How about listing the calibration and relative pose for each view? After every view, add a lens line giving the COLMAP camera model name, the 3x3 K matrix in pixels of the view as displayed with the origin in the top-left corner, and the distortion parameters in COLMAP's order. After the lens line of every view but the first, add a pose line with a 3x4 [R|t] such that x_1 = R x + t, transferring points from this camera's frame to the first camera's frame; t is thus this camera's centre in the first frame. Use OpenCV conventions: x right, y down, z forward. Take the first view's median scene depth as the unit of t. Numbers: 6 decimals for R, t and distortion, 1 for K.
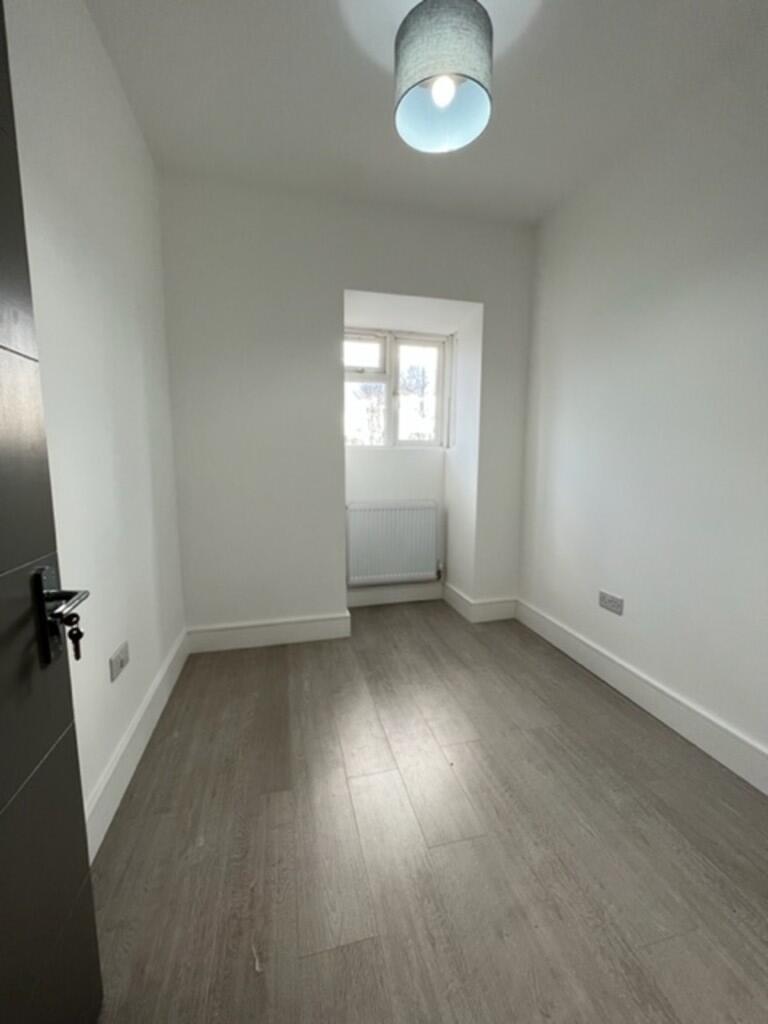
lens RADIAL K [[413.6, 0, 384.5], [0, 413.6, 513.3], [0, 0, 1]] dist [0.000925, 0.000440]
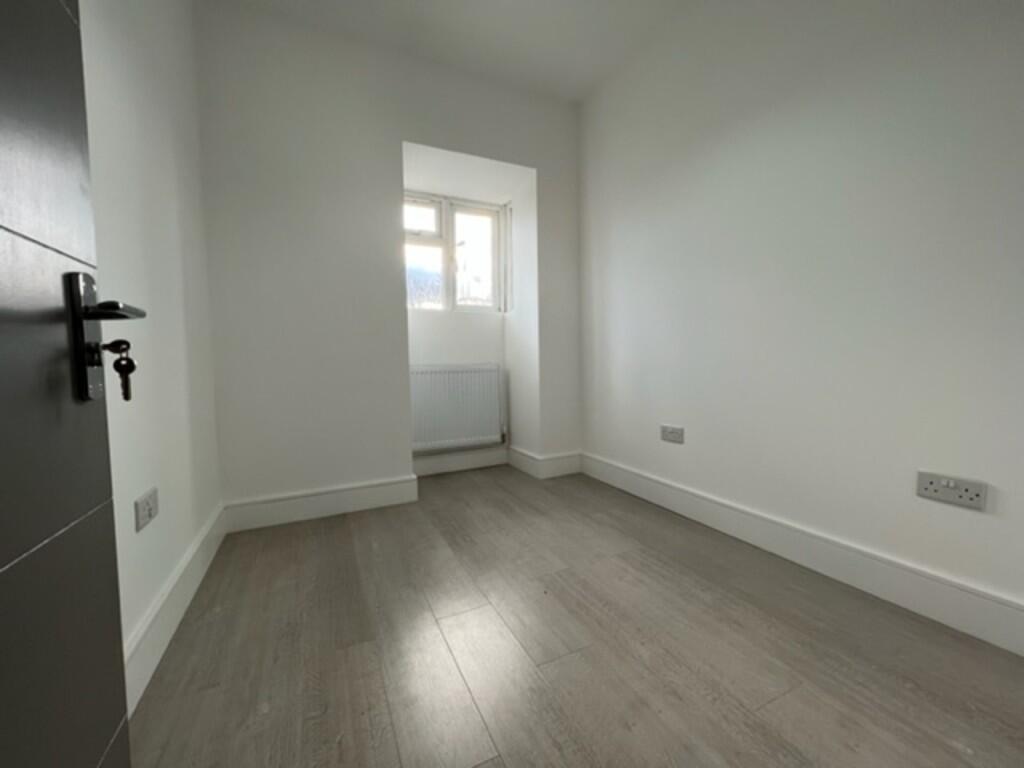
lens RADIAL K [[410.4, 0, 511.3], [0, 410.4, 382.5], [0, 0, 1]] dist [0.002527, -0.000032]
pose [[0.979305, -0.033109, 0.199664, -0.087374], [0.049925, 0.995561, -0.079781, 0.195415], [-0.196137, 0.088098, 0.976611, 0.047740]]
